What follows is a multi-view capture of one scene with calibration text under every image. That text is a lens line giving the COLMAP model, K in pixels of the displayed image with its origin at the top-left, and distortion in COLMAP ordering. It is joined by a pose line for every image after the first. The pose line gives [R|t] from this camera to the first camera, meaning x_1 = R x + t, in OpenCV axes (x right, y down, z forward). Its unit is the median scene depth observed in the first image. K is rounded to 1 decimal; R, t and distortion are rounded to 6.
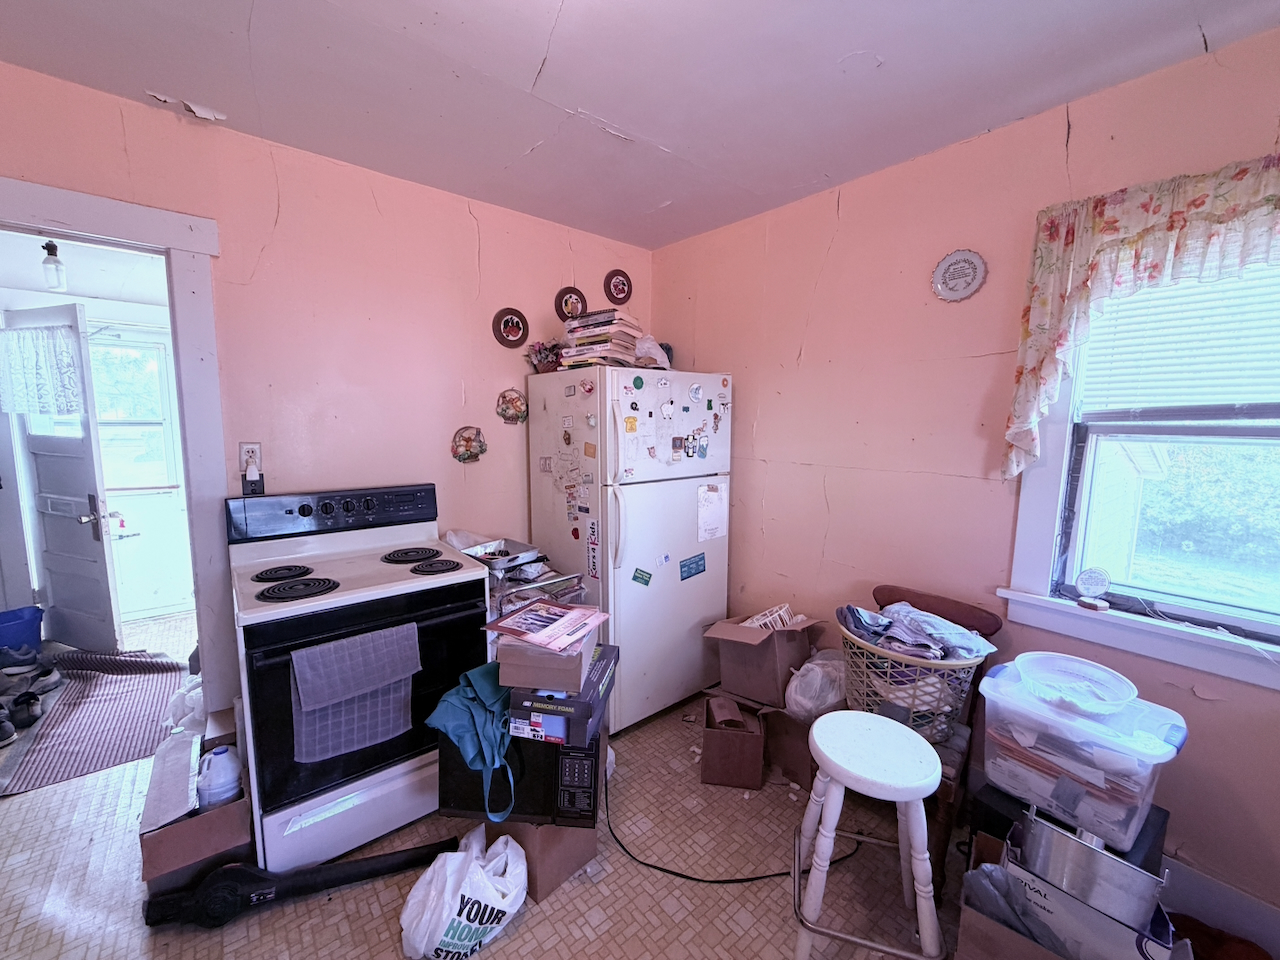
lens RADIAL K [[502.6, 0, 639.2], [0, 502.6, 482.0], [0, 0, 1]] dist [-0.003590, -0.000061]
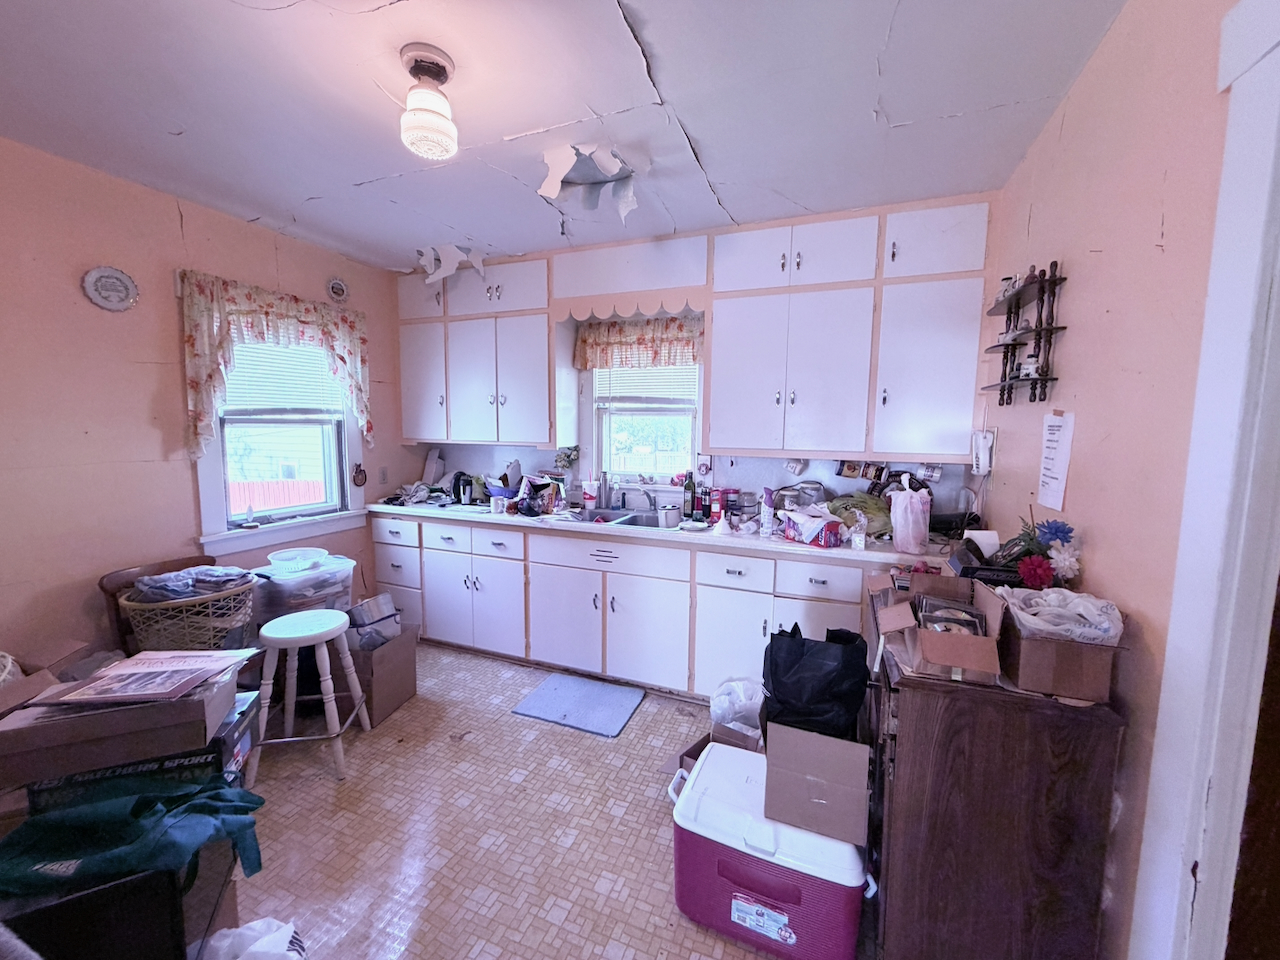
lens RADIAL K [[502.6, 0, 640.1], [0, 502.6, 473.4], [0, 0, 1]] dist [-0.003590, -0.000061]
pose [[-0.478059, -0.107675, 0.871703, -1.182487], [0.086999, 0.981772, 0.168983, -0.099655], [-0.874009, 0.156622, -0.459977, 0.635568]]
